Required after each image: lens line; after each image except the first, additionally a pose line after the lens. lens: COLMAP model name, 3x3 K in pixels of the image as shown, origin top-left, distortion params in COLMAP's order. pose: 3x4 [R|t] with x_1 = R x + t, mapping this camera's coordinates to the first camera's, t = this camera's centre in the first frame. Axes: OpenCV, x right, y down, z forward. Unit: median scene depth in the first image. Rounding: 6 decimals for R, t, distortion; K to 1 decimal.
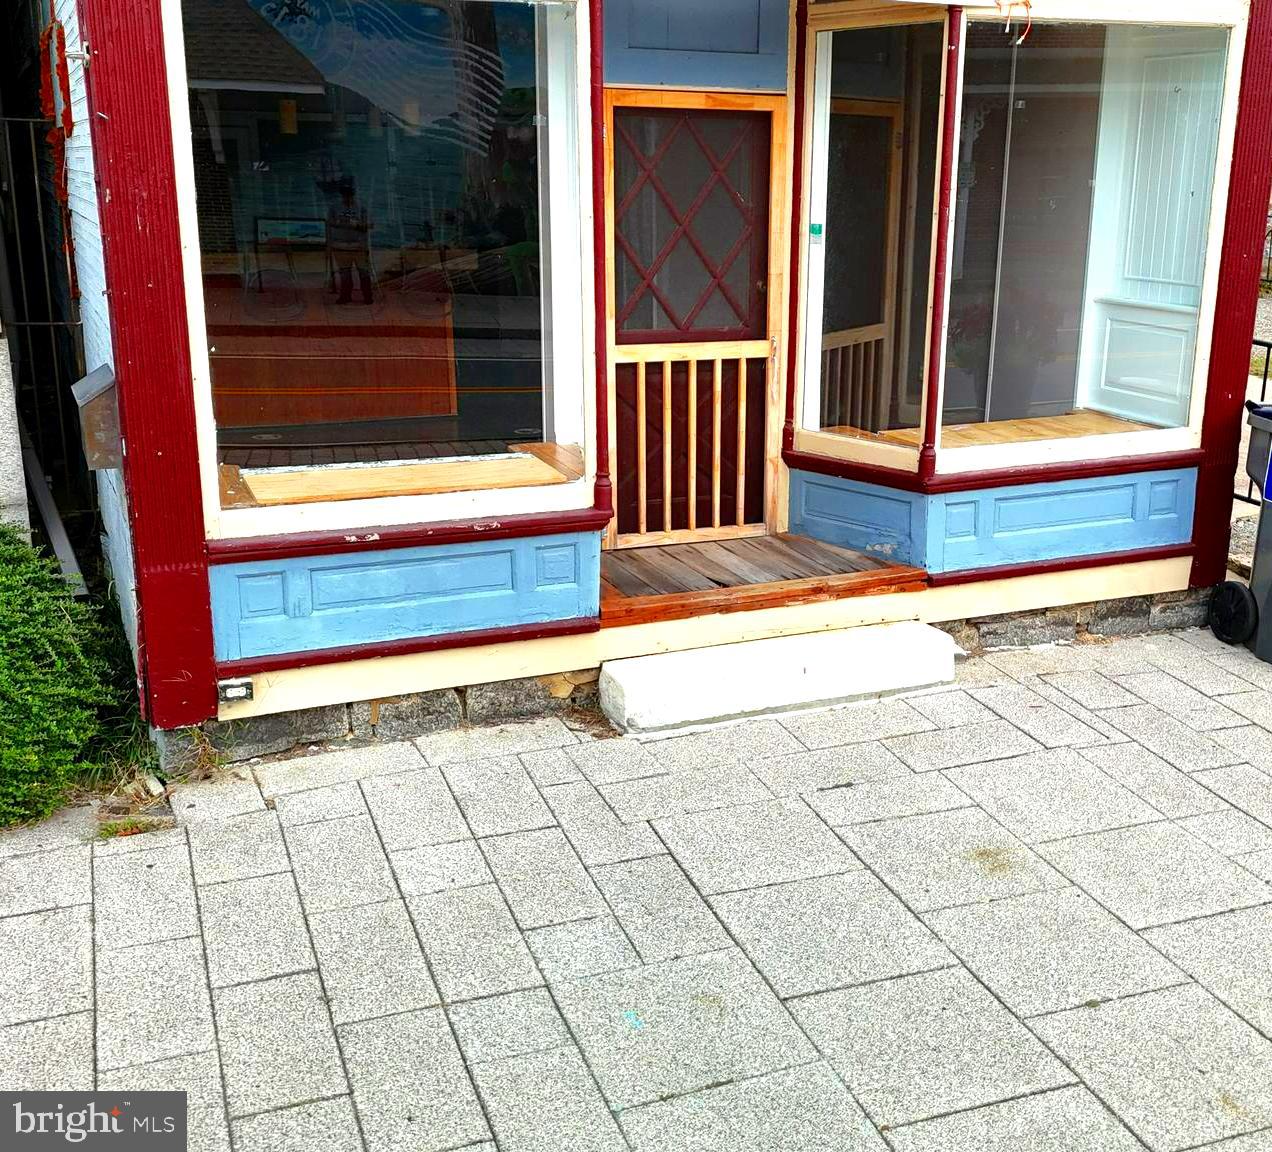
lens RADIAL K [[1533.6, 0, 719.3], [0, 1533.6, 577.1], [0, 0, 1]] dist [0.097384, 0.000000]
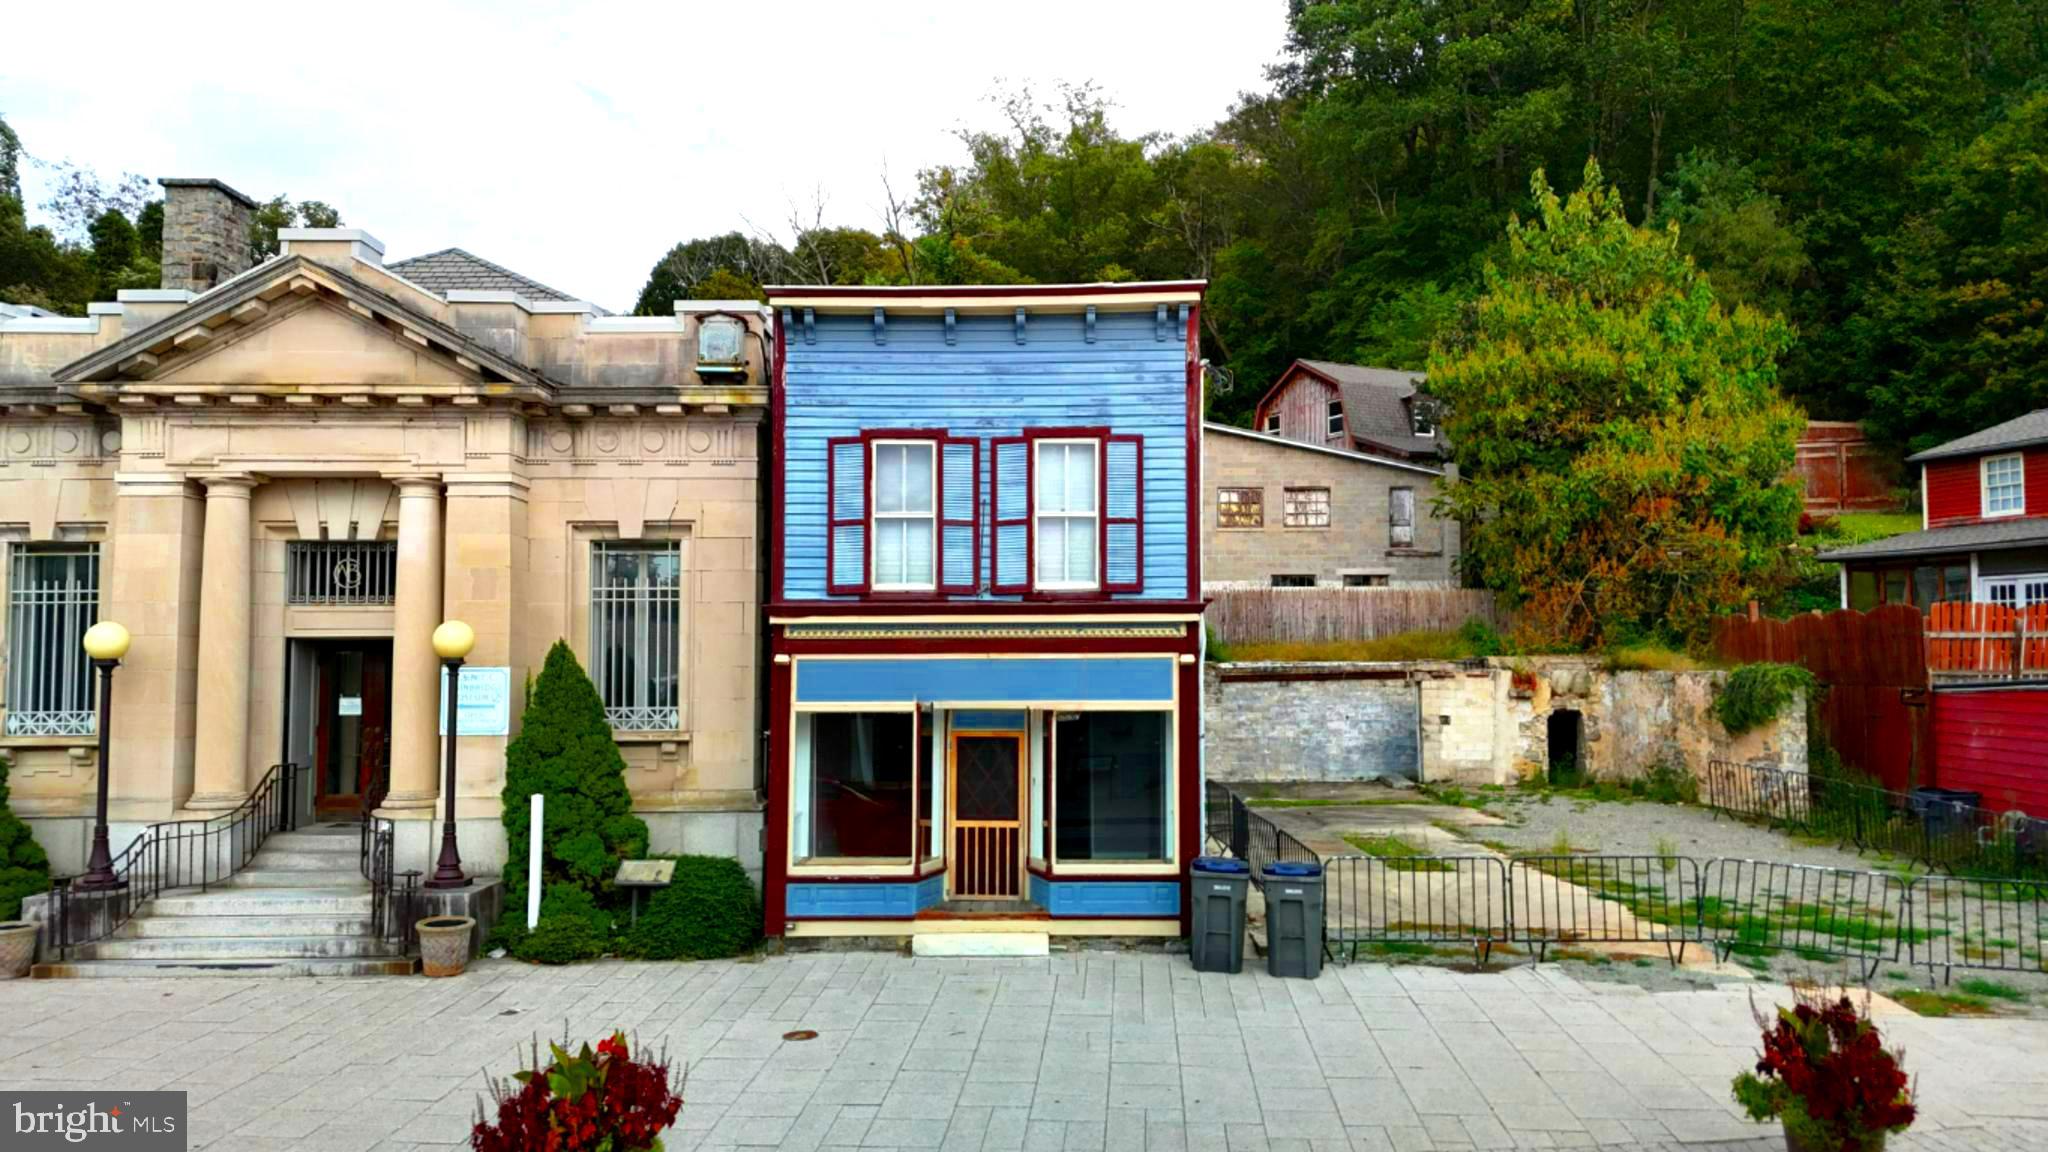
lens RADIAL K [[1502.6, 0, 1041.4], [0, 1502.6, 578.3], [0, 0, 1]] dist [0.079410, -0.065723]
pose [[0.906266, -0.034892, -0.421265, 1.186331], [-0.104308, 0.947310, -0.302860, 0.228623], [0.409635, 0.318413, 0.854875, -1.321610]]
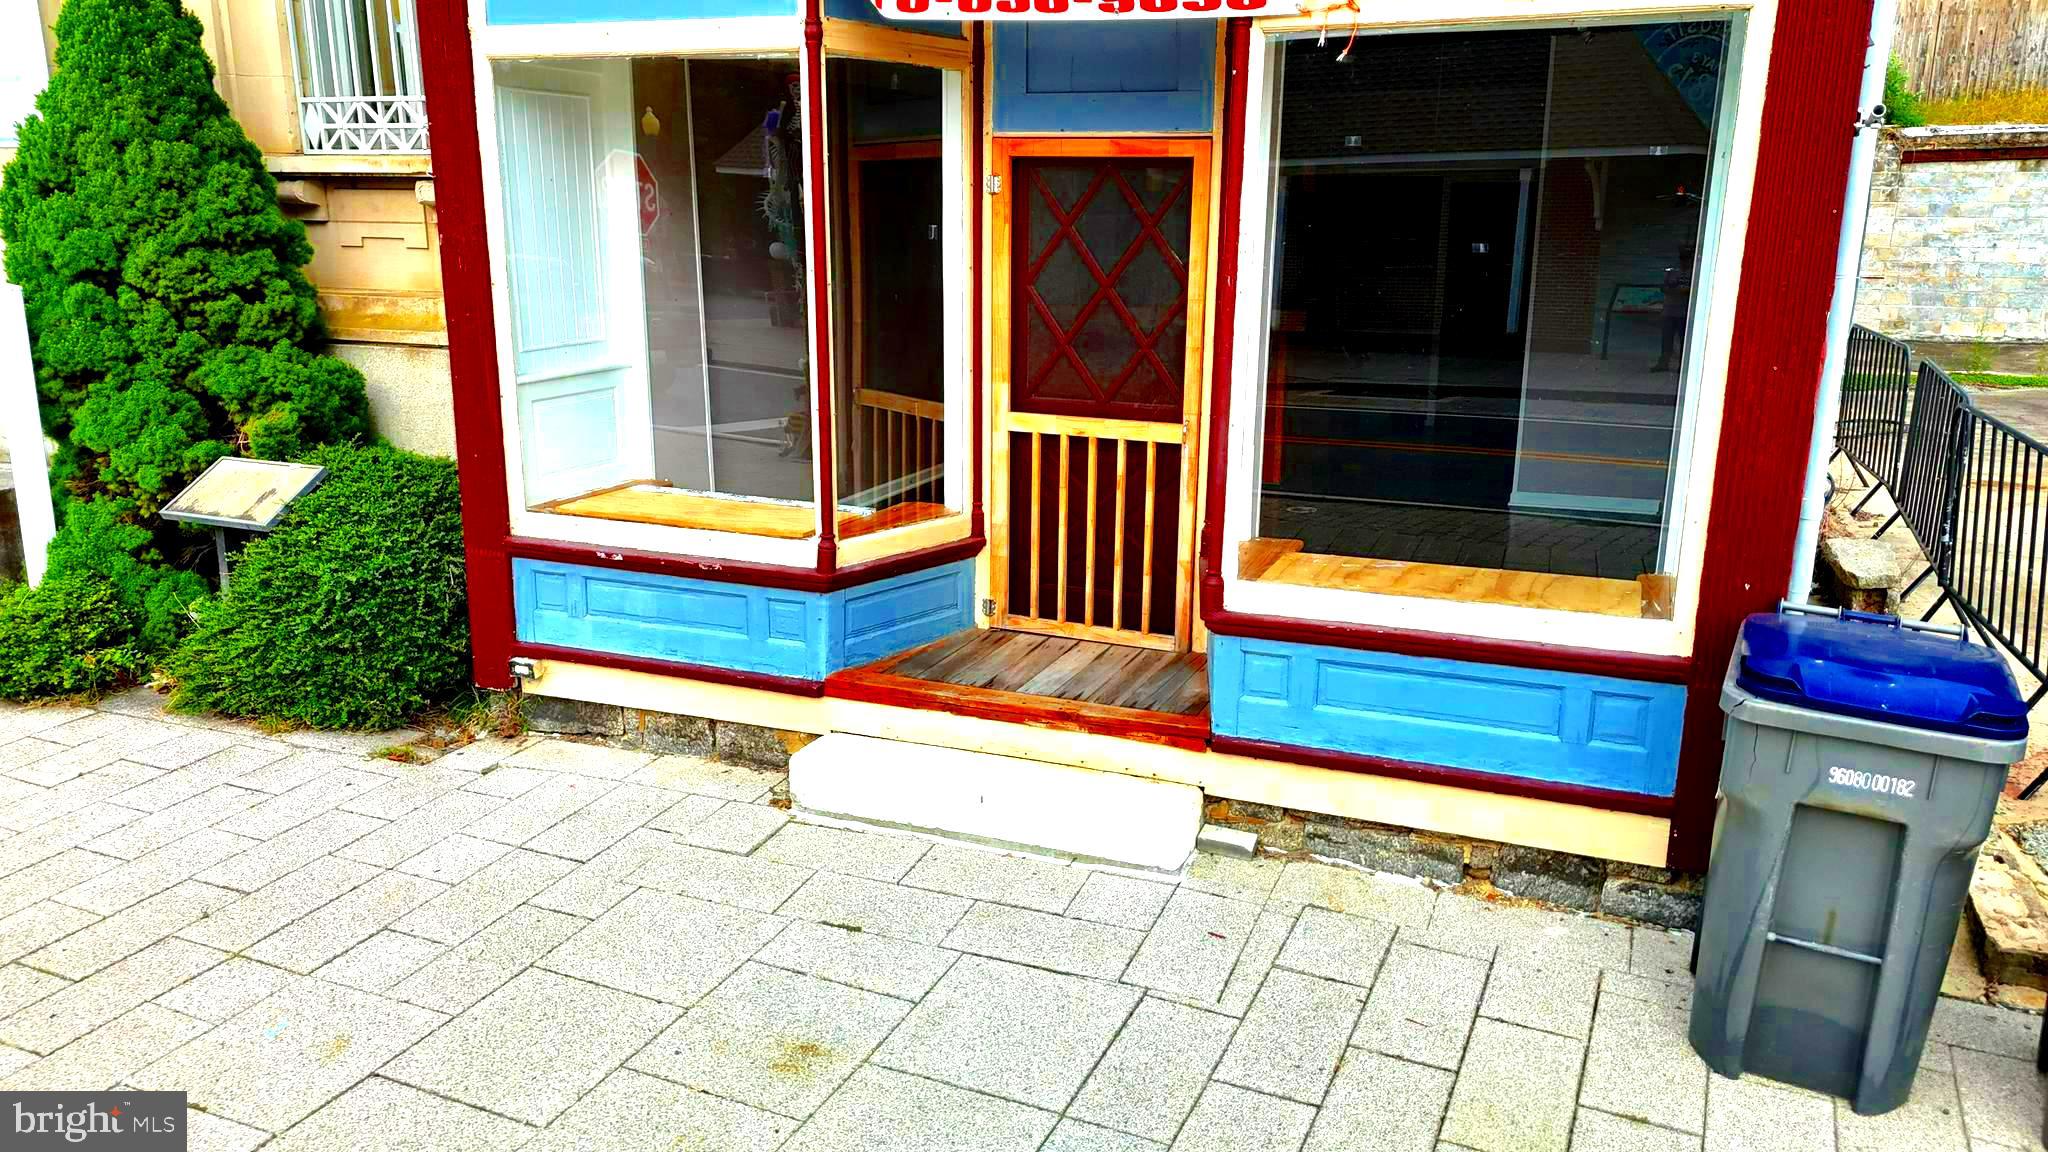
lens RADIAL K [[1502.6, 0, 1034.7], [0, 1502.6, 581.5], [0, 0, 1]] dist [0.079410, -0.065723]
pose [[0.688504, 0.172213, -0.704489, 0.594718], [-0.196264, 0.979395, 0.047603, -0.095909], [0.698170, 0.105491, 0.708117, 0.376982]]
